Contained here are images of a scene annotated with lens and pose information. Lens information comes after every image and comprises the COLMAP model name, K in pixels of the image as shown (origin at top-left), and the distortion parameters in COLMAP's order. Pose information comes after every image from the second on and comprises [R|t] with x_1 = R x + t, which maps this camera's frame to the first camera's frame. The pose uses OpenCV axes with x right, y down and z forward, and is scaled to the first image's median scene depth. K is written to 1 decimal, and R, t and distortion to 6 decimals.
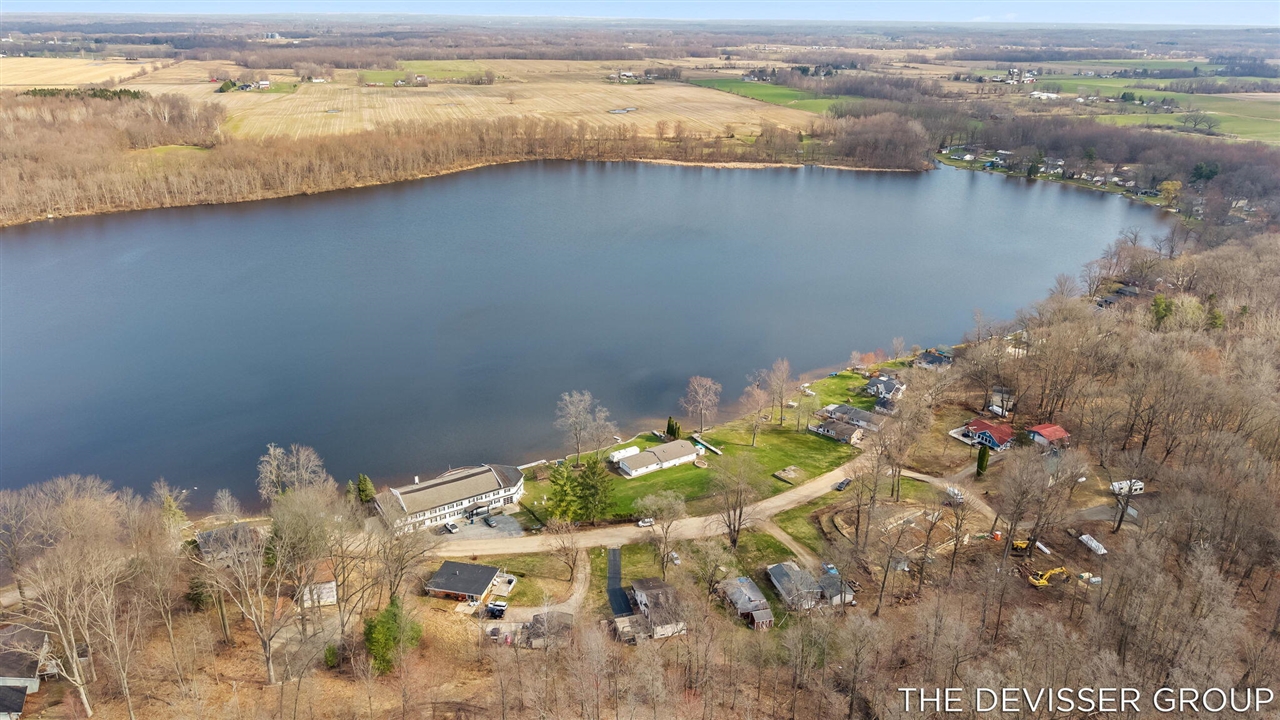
lens RADIAL K [[868.8, 0, 640.0], [0, 868.8, 360.0], [0, 0, 1]] dist [0.042787, -0.045022]
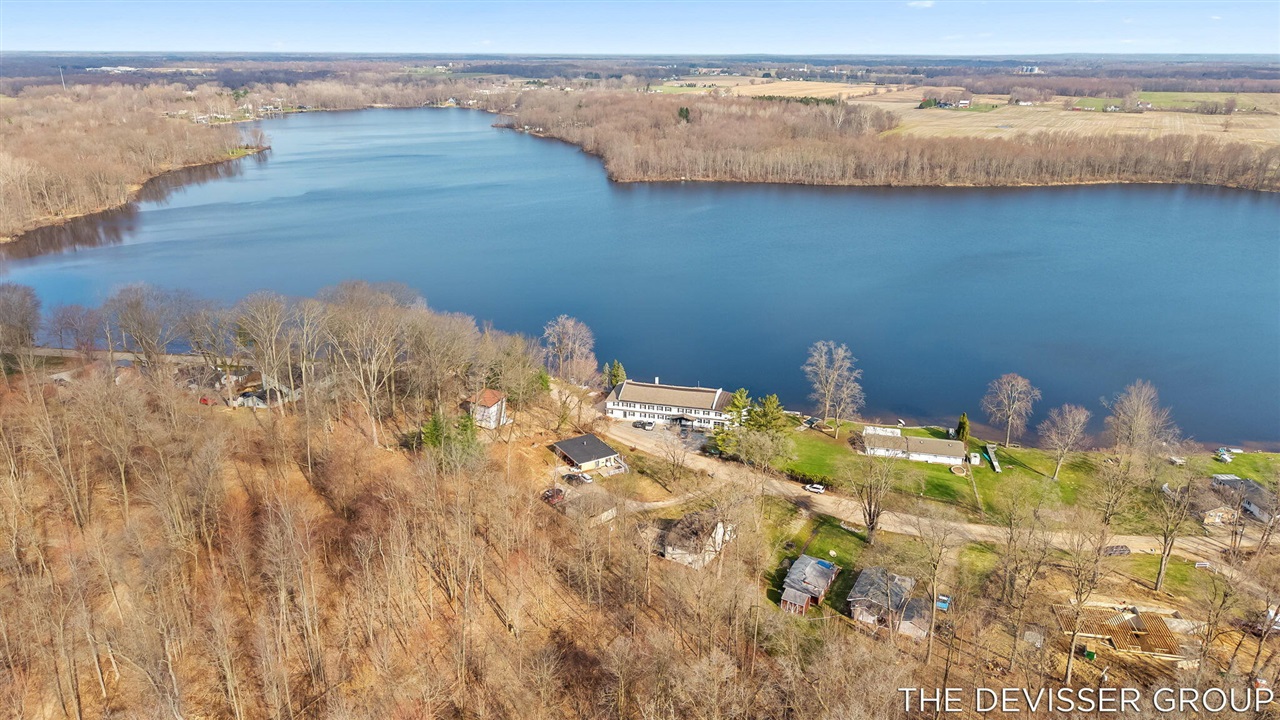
lens RADIAL K [[868.8, 0, 640.0], [0, 868.8, 360.0], [0, 0, 1]] dist [0.042787, -0.045022]
pose [[0.694472, 0.235128, -0.680017, 0.400392], [-0.263566, 0.962539, 0.063647, 0.048755], [0.669508, 0.135028, 0.730428, 0.205556]]
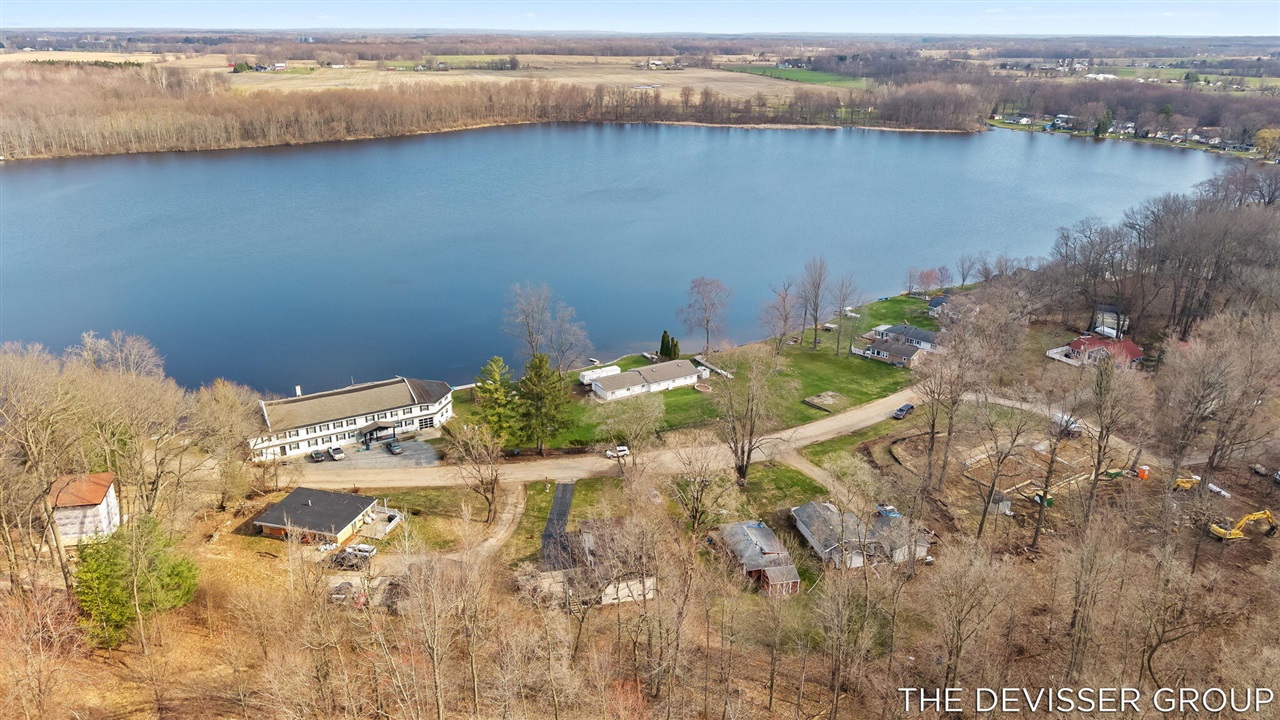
lens RADIAL K [[868.8, 0, 640.0], [0, 868.8, 360.0], [0, 0, 1]] dist [0.042787, -0.045022]
pose [[0.999249, 0.010227, -0.037382, 0.045153], [-0.010816, 0.999820, -0.015579, 0.111135], [0.037216, 0.015972, 0.999180, 0.275343]]
